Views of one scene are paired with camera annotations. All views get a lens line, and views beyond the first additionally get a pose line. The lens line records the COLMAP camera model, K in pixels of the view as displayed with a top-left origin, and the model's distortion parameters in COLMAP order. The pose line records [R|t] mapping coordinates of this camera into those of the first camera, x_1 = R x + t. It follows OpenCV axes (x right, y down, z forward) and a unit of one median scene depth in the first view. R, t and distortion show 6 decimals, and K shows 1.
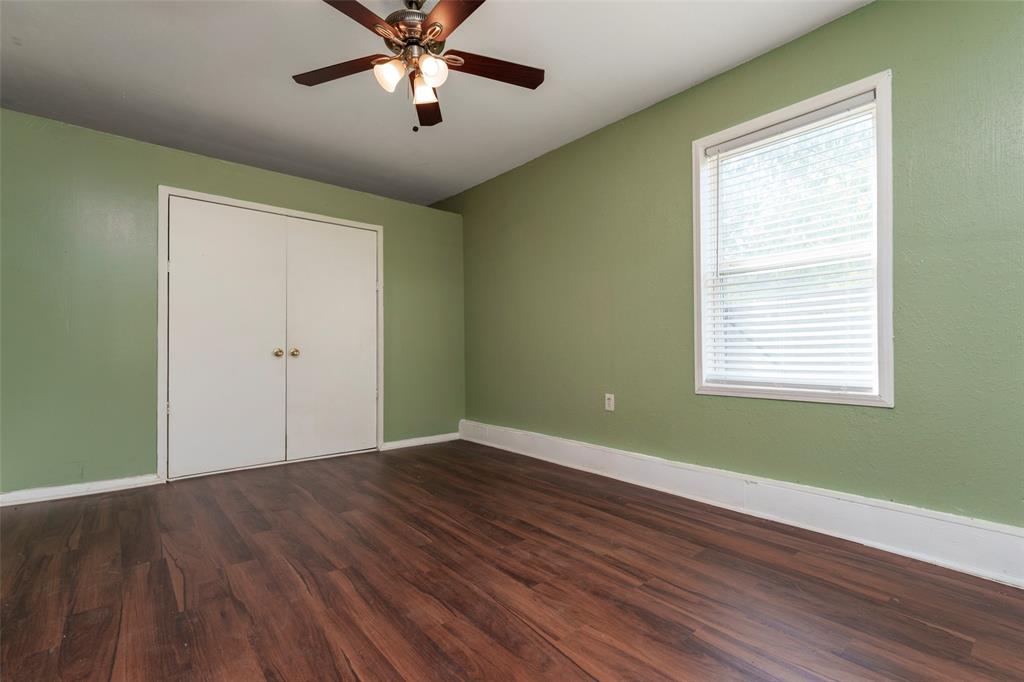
lens RADIAL K [[460.5, 0, 512.0], [0, 460.5, 341.0], [0, 0, 1]] dist [-0.000184, -0.000027]
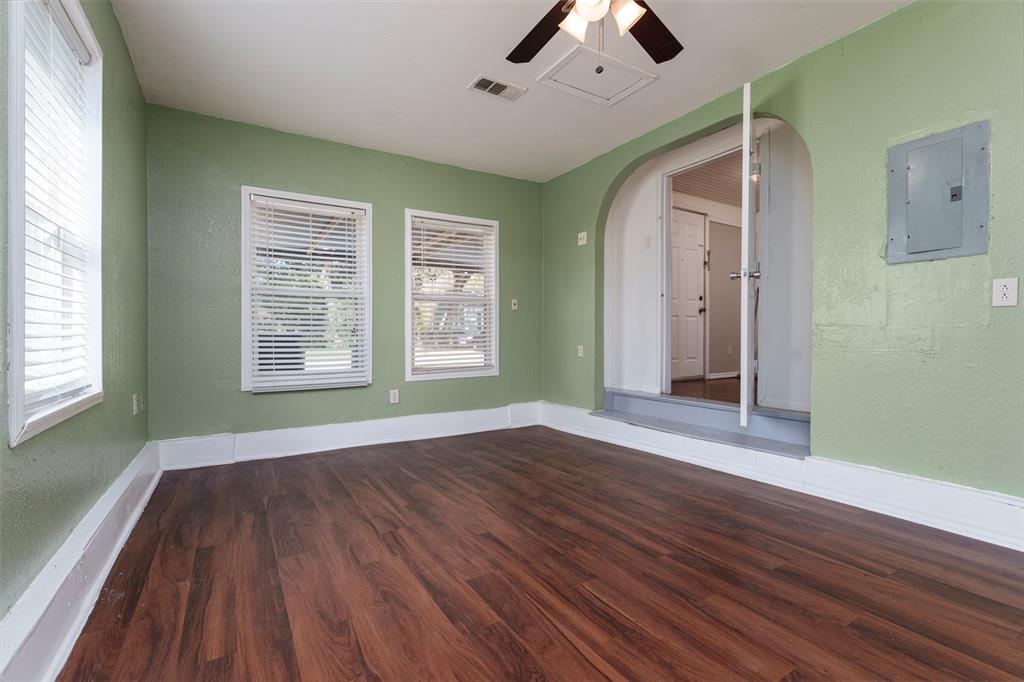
lens RADIAL K [[460.5, 0, 512.0], [0, 460.5, 341.0], [0, 0, 1]] dist [-0.000184, -0.000027]
pose [[-0.987439, 0.002471, 0.157983, -0.201354], [0.002007, 0.999993, -0.003099, 0.023937], [-0.157989, -0.002743, -0.987437, 2.024839]]
